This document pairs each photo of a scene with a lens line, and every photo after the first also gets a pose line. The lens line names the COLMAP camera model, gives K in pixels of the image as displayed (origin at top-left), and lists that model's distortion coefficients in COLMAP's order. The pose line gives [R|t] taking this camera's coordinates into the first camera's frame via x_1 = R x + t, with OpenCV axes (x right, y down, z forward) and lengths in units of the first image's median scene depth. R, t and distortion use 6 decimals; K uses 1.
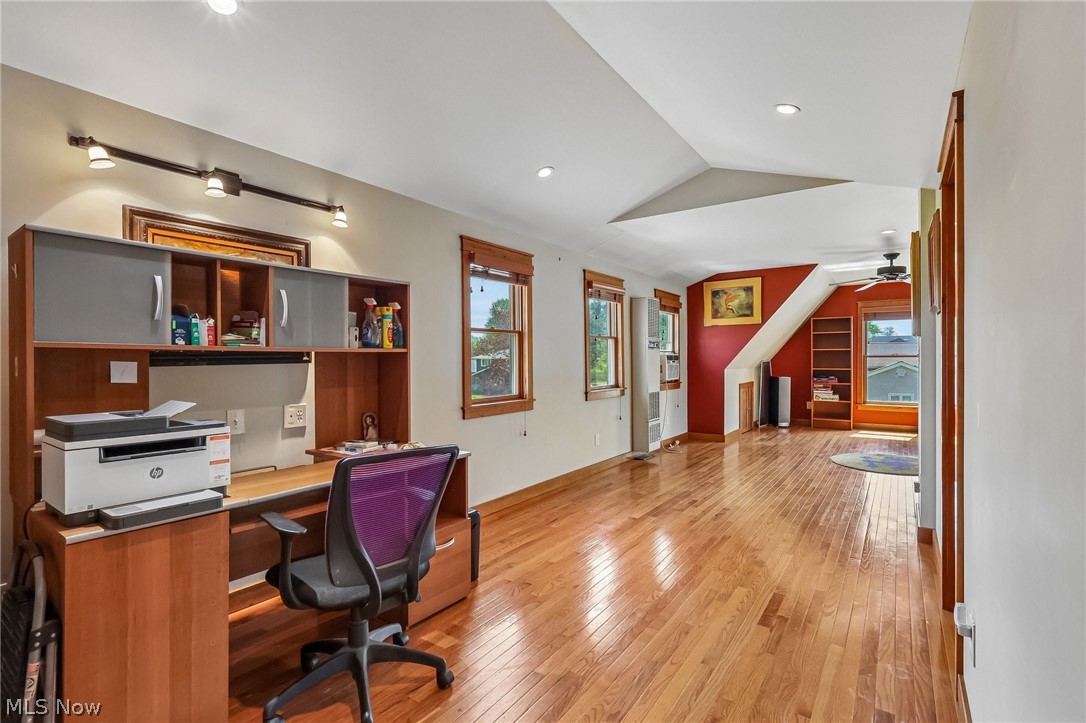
lens RADIAL K [[507.9, 0, 544.9], [0, 507.9, 359.4], [0, 0, 1]] dist [-0.000903, 0.001811]
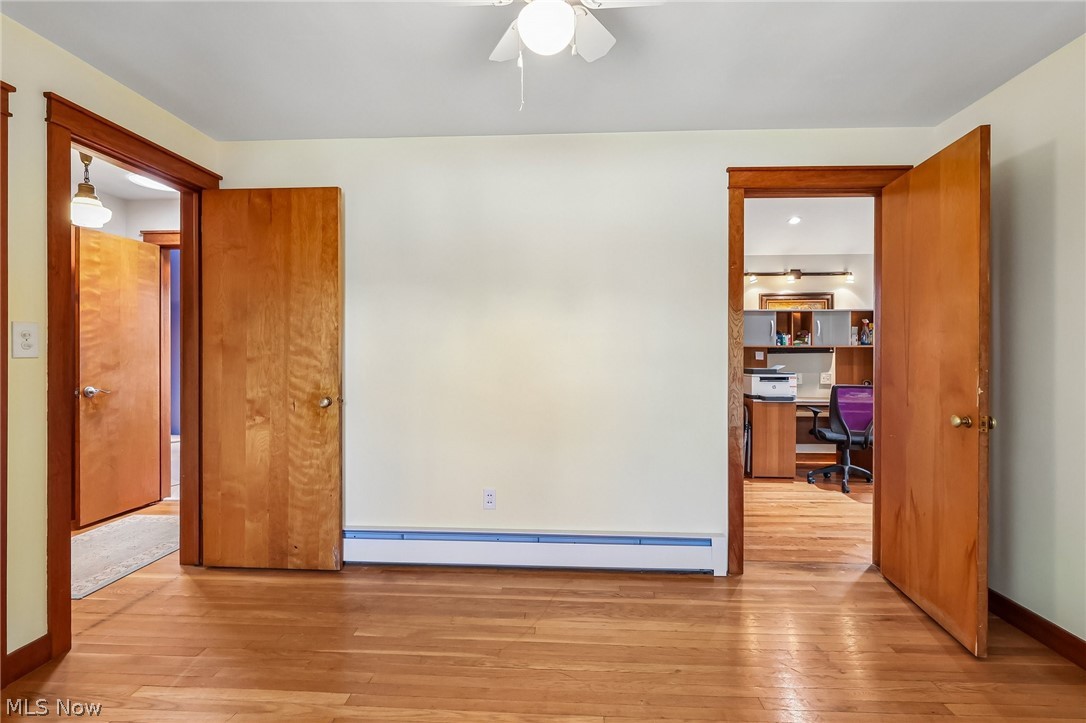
lens RADIAL K [[507.9, 0, 547.9], [0, 507.9, 358.5], [0, 0, 1]] dist [-0.000903, 0.001811]
pose [[0.536195, 0.007415, -0.844061, 0.785682], [-0.001757, 0.999969, 0.007668, 0.019685], [0.844092, -0.002629, 0.536192, -1.293750]]
